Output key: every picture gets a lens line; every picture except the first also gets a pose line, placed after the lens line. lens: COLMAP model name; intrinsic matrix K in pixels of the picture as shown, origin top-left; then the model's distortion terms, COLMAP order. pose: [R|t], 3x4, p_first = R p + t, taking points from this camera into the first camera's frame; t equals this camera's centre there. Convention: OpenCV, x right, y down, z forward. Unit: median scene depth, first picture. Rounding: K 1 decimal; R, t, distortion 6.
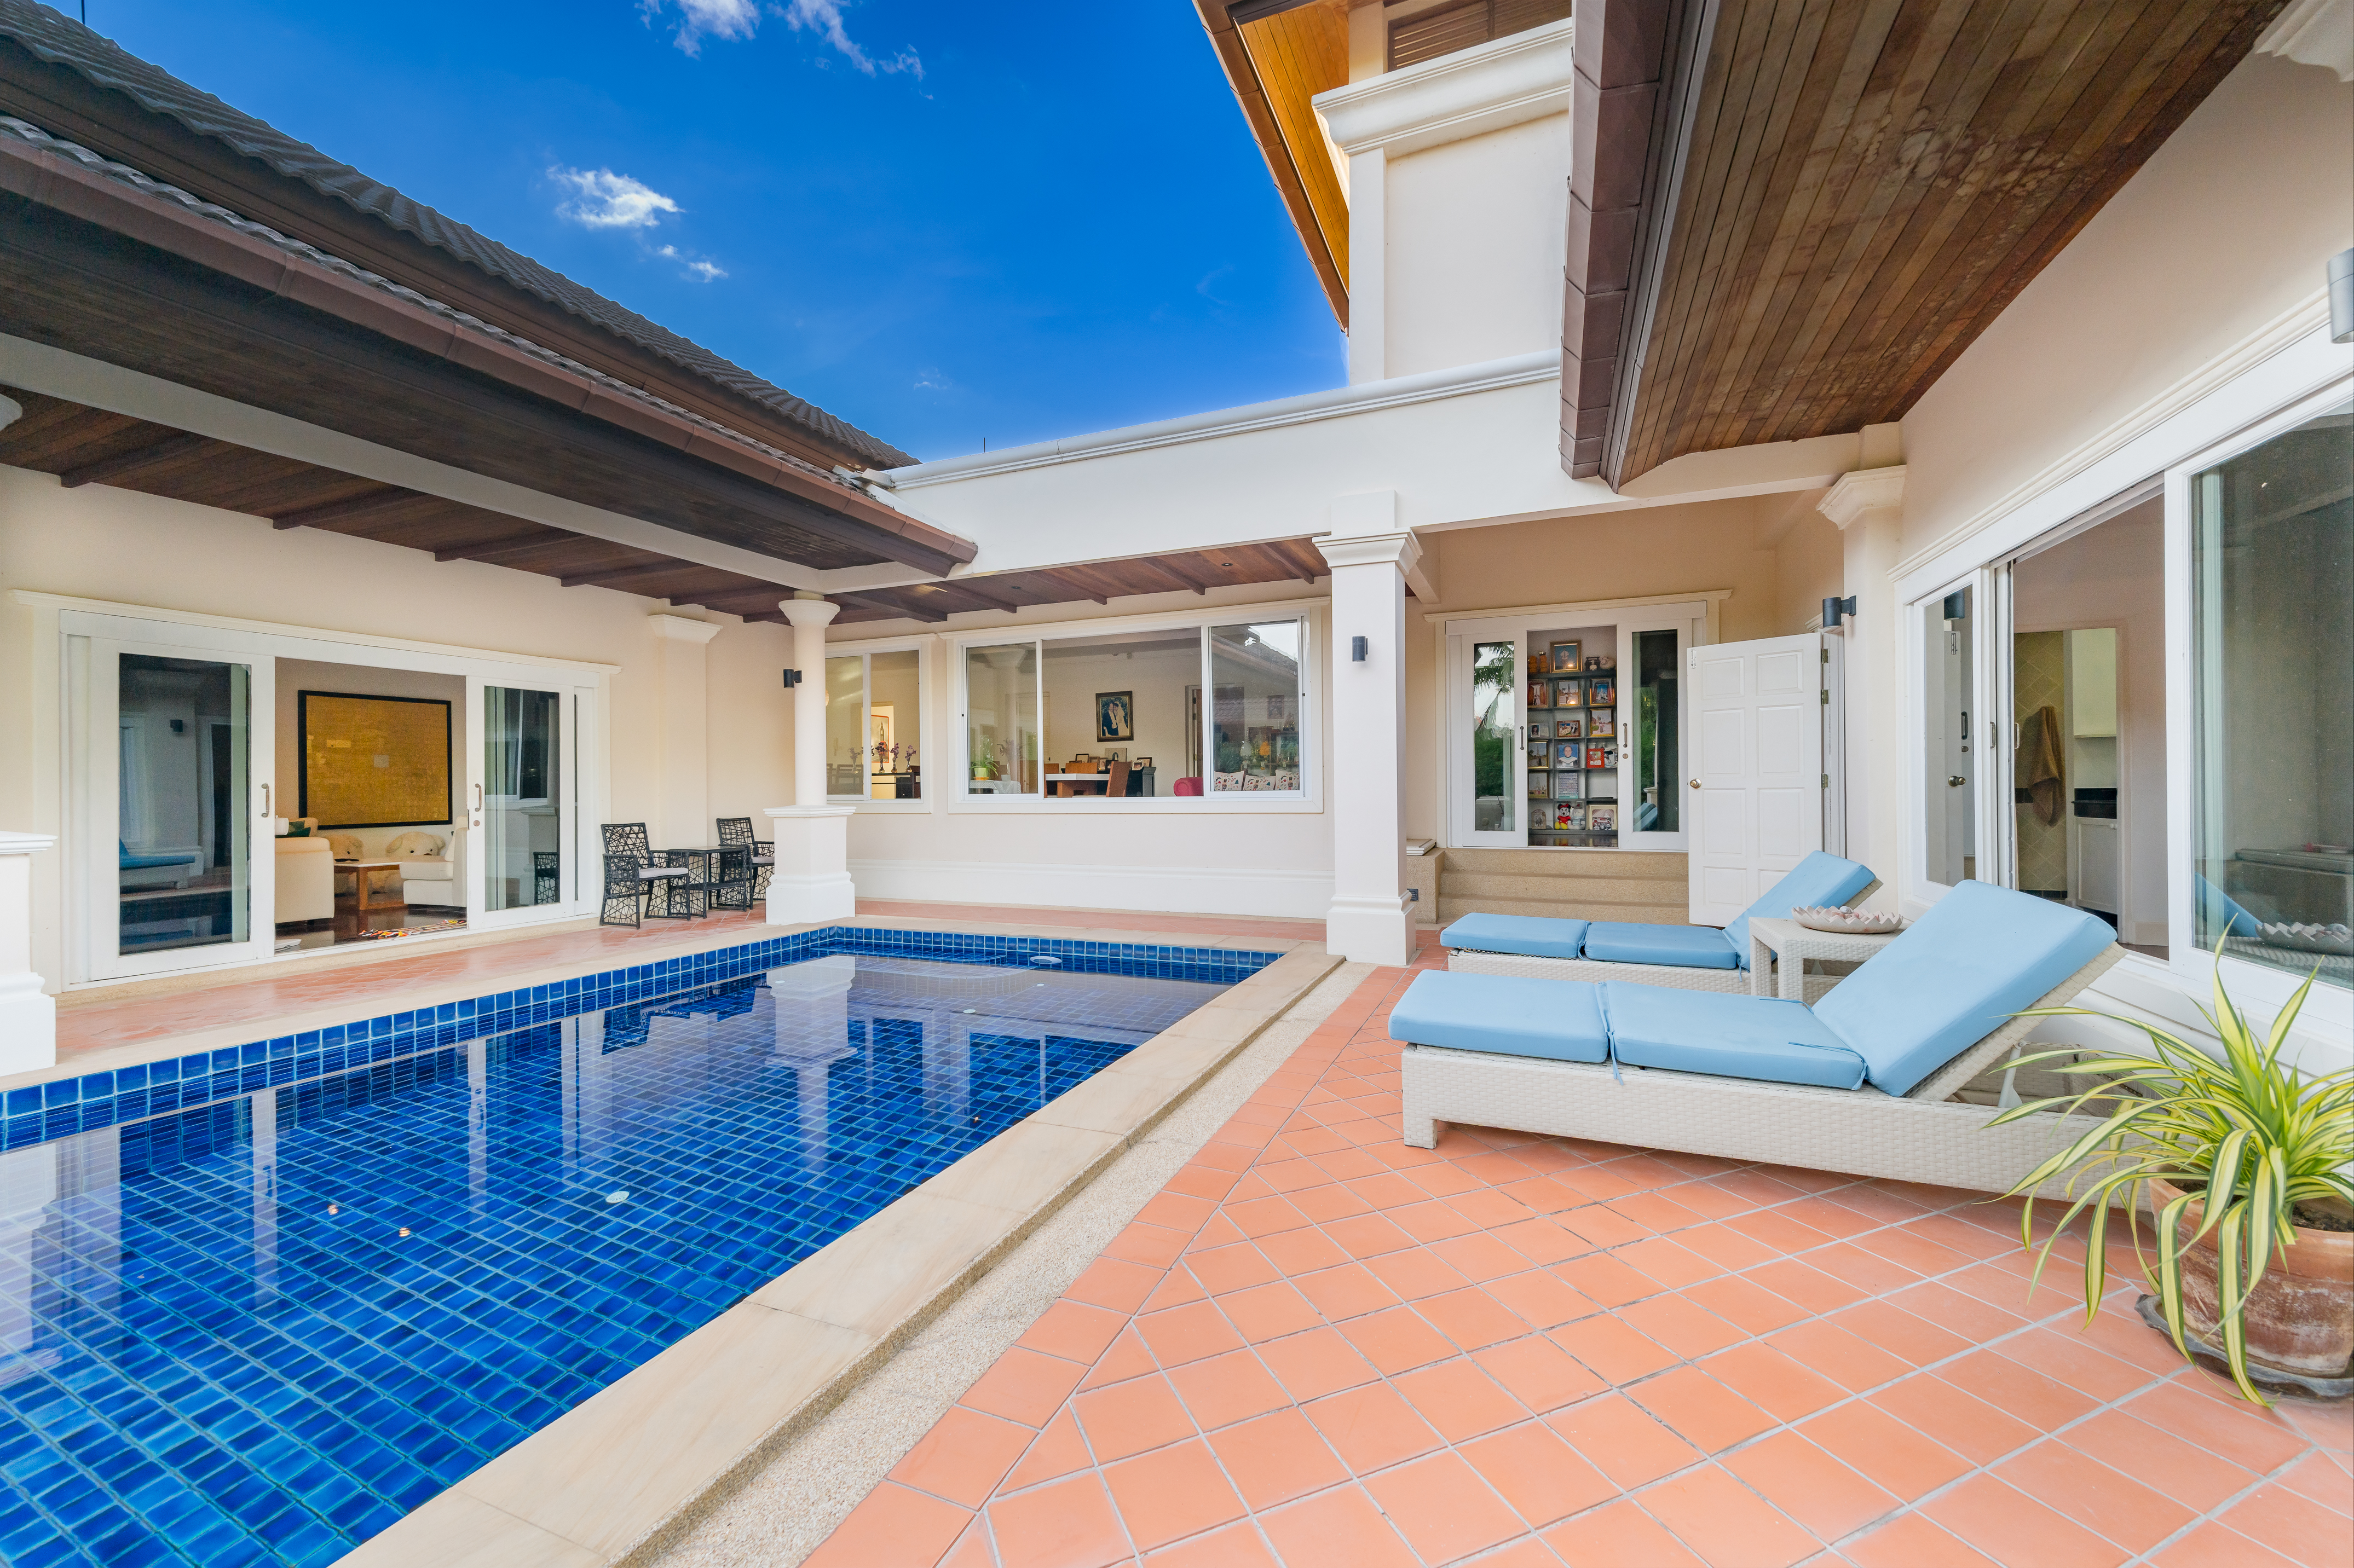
lens RADIAL K [[904.4, 0, 1184.4], [0, 904.4, 785.2], [0, 0, 1]] dist [0.007719, -0.000525]
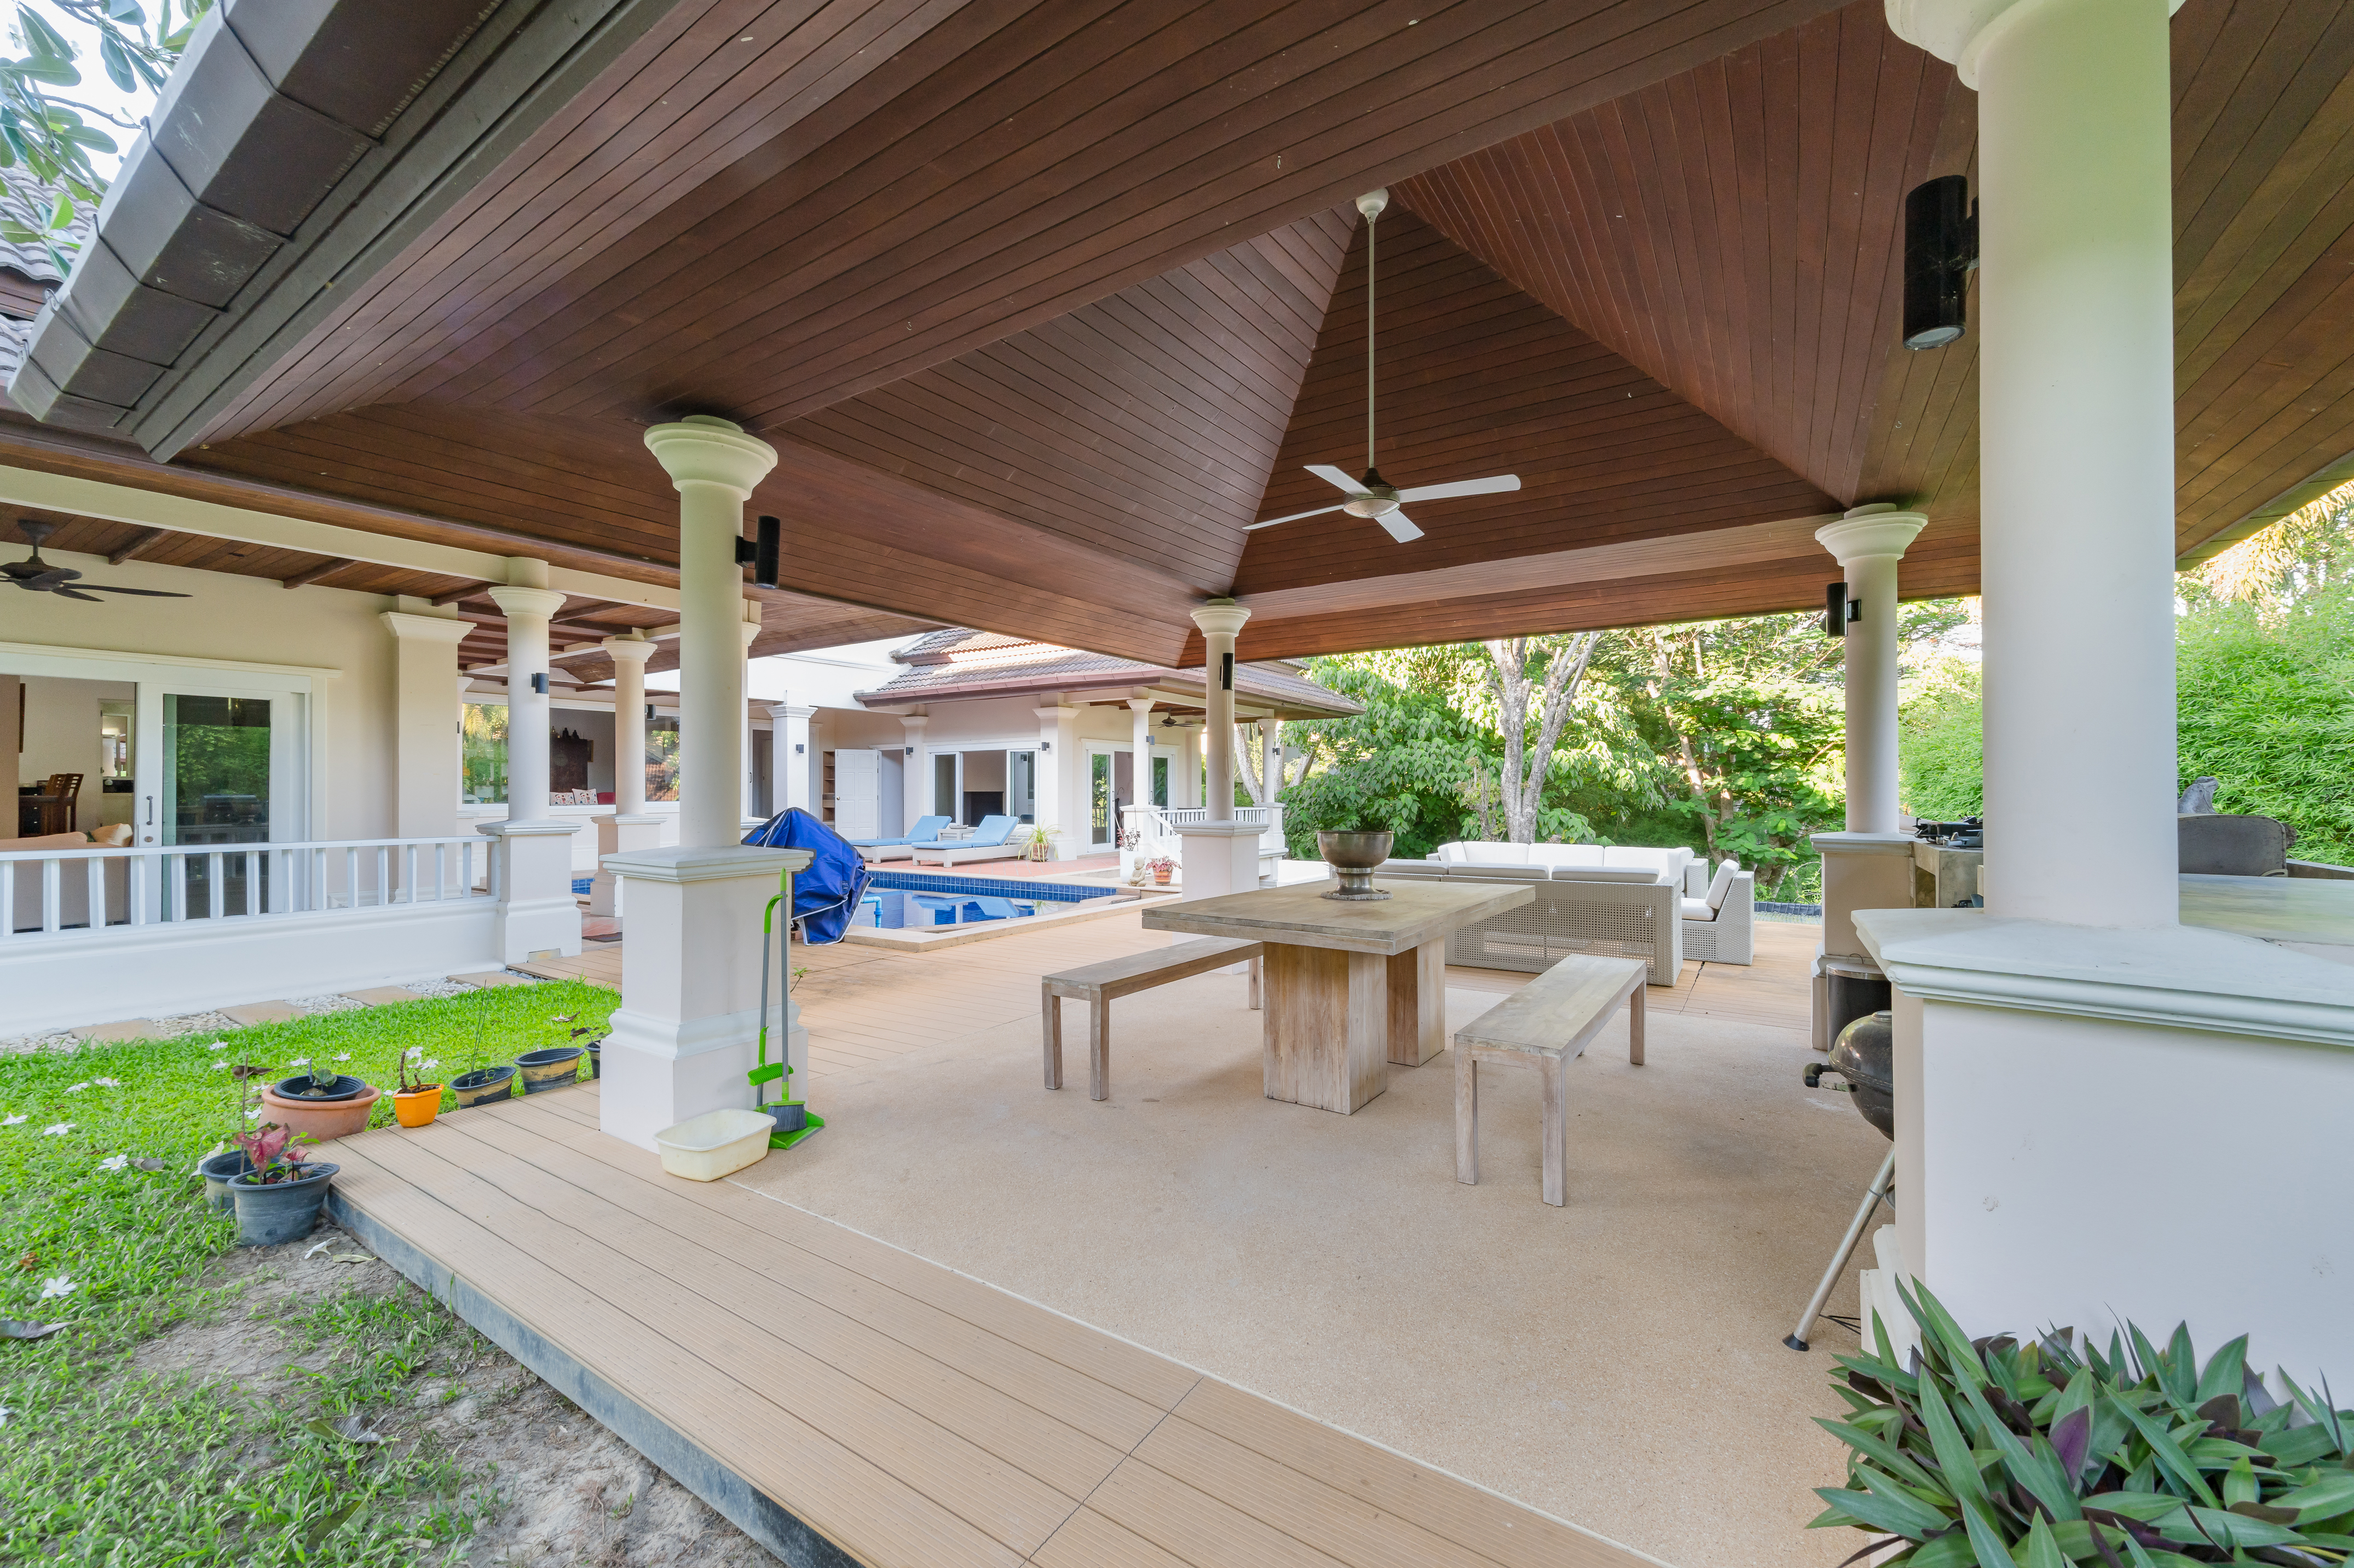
lens RADIAL K [[904.4, 0, 1184.4], [0, 904.4, 785.2], [0, 0, 1]] dist [0.007719, -0.000525]
pose [[0.190509, 0.020086, 0.981480, -1.979121], [-0.006161, 0.999795, -0.019265, 0.004872], [-0.981666, -0.002377, 0.190593, -0.581275]]
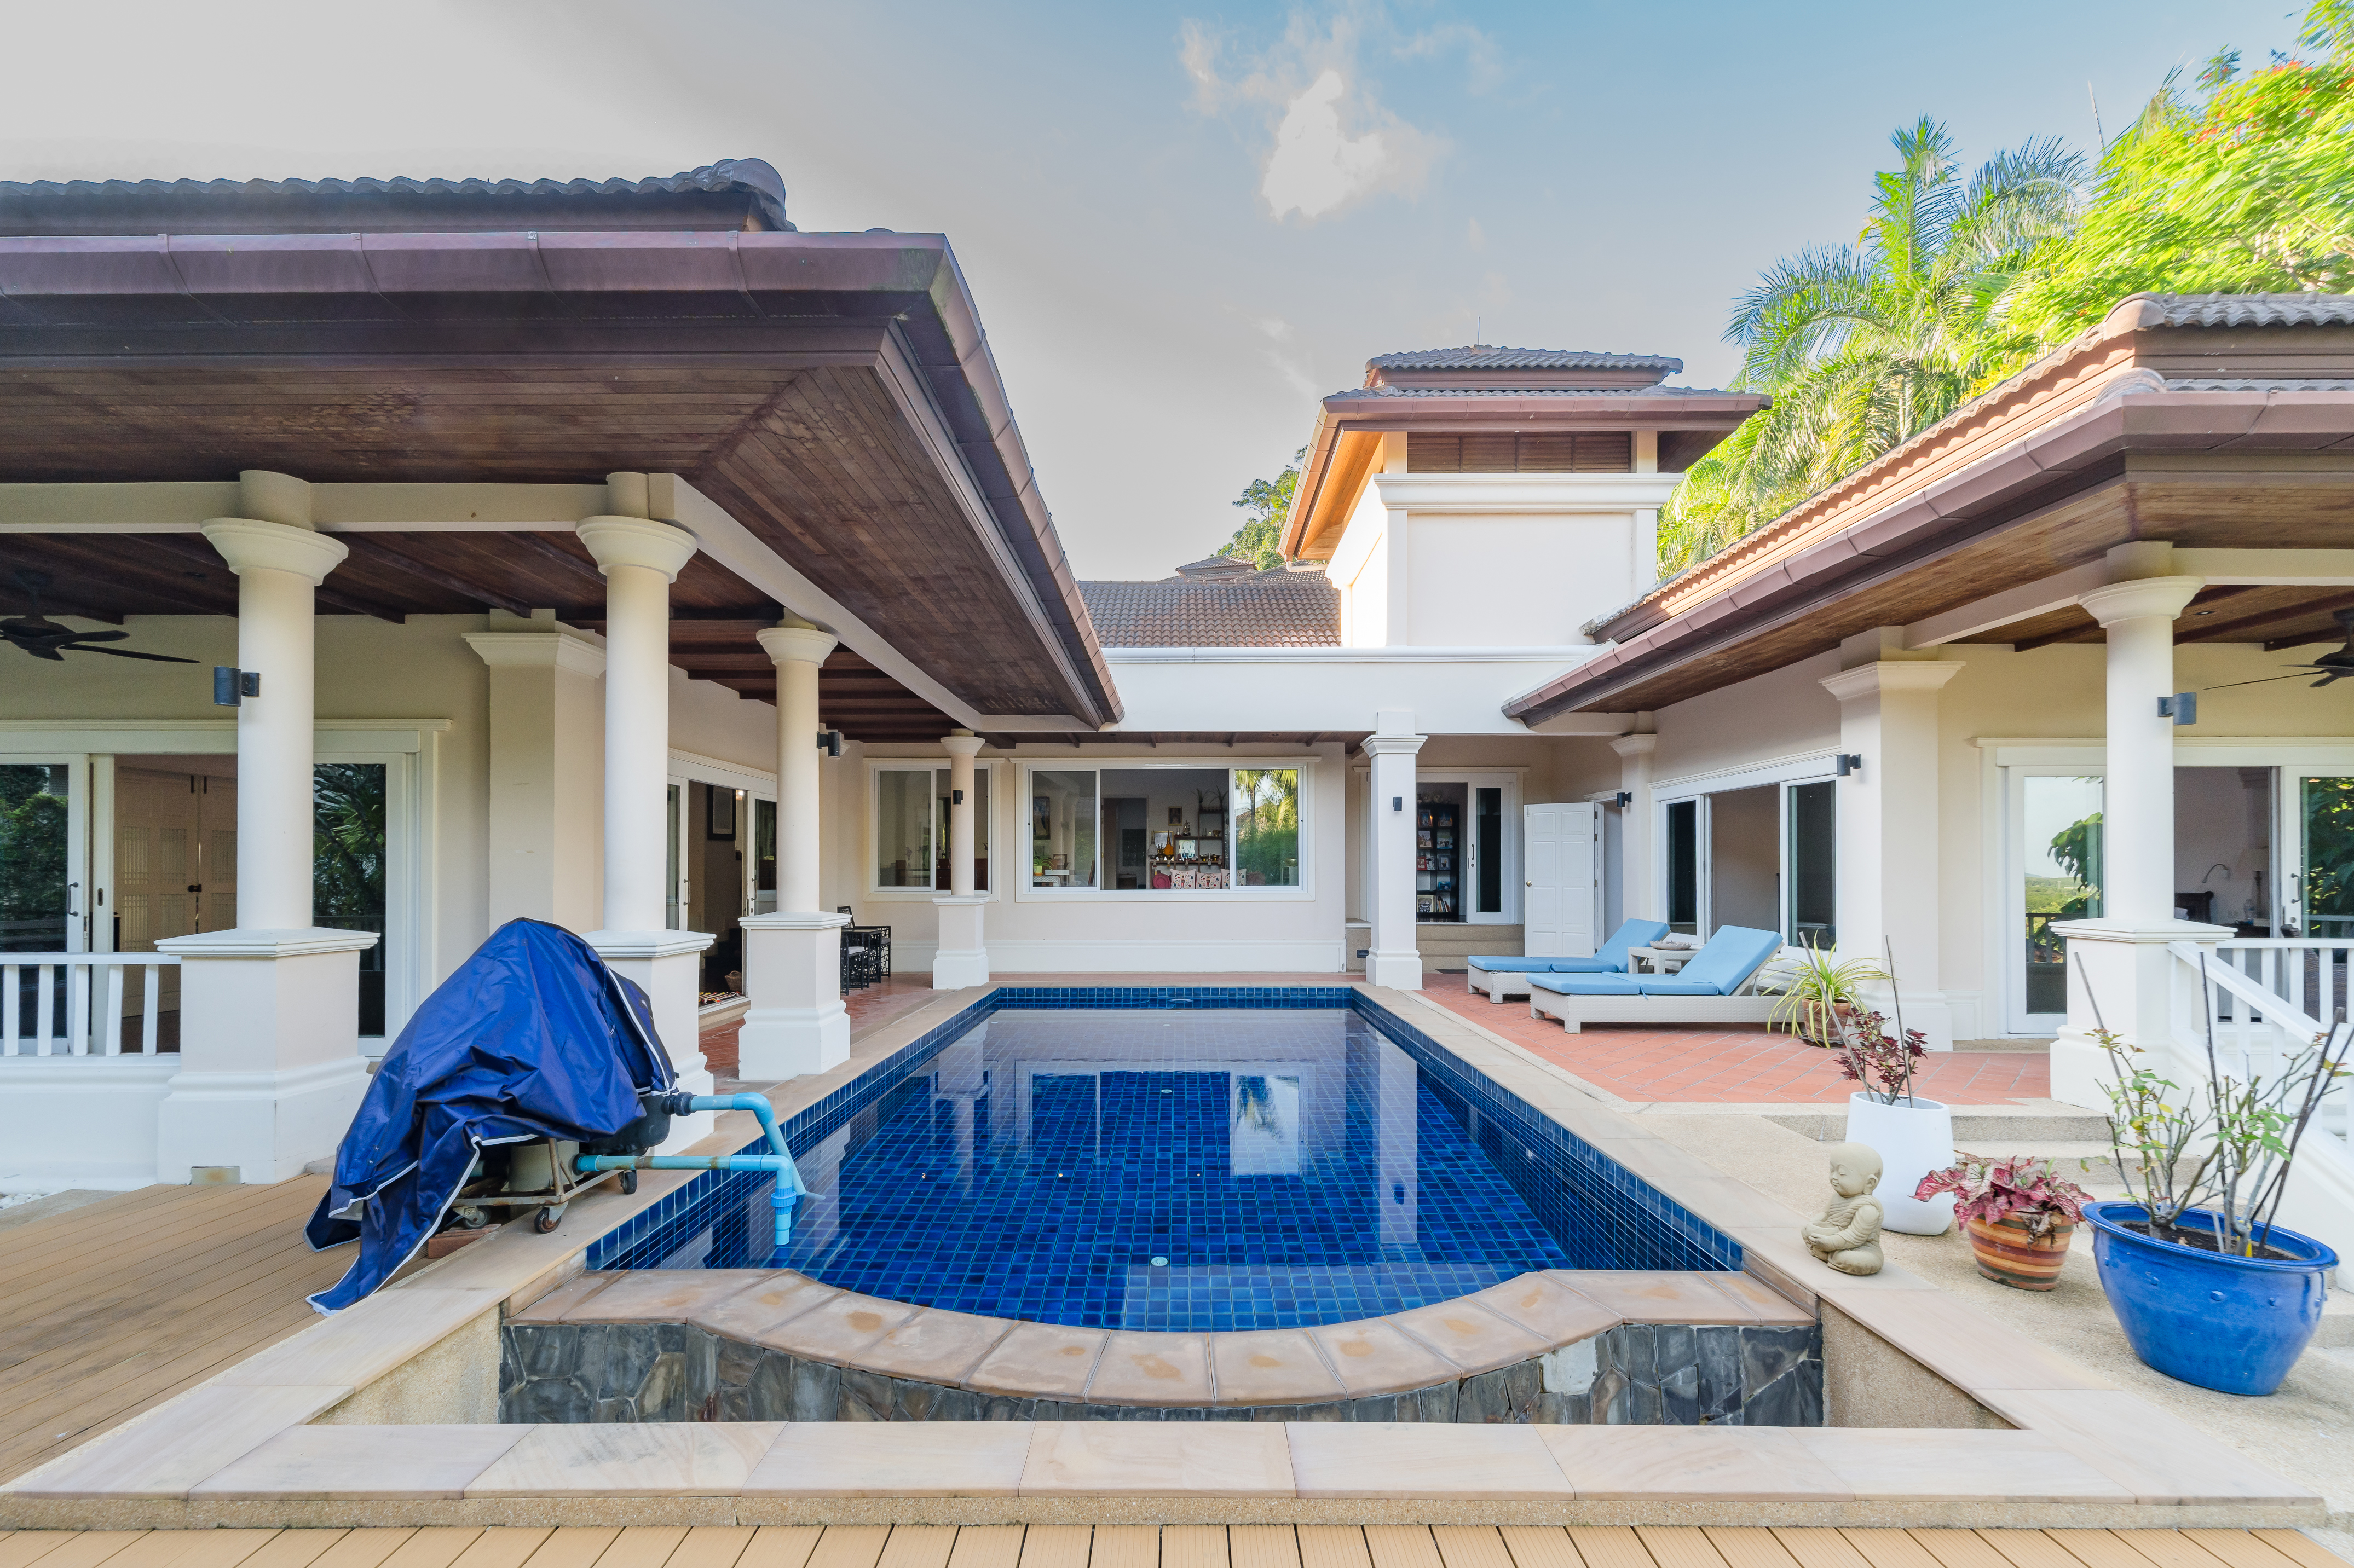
lens RADIAL K [[983.2, 0, 1172.7], [0, 983.2, 870.9], [0, 0, 1]] dist [0.001543, -0.000154]
pose [[0.919108, 0.010878, 0.393855, -0.793749], [-0.011196, 0.999936, -0.001489, -0.015981], [-0.393846, -0.003041, 0.919171, -0.458361]]
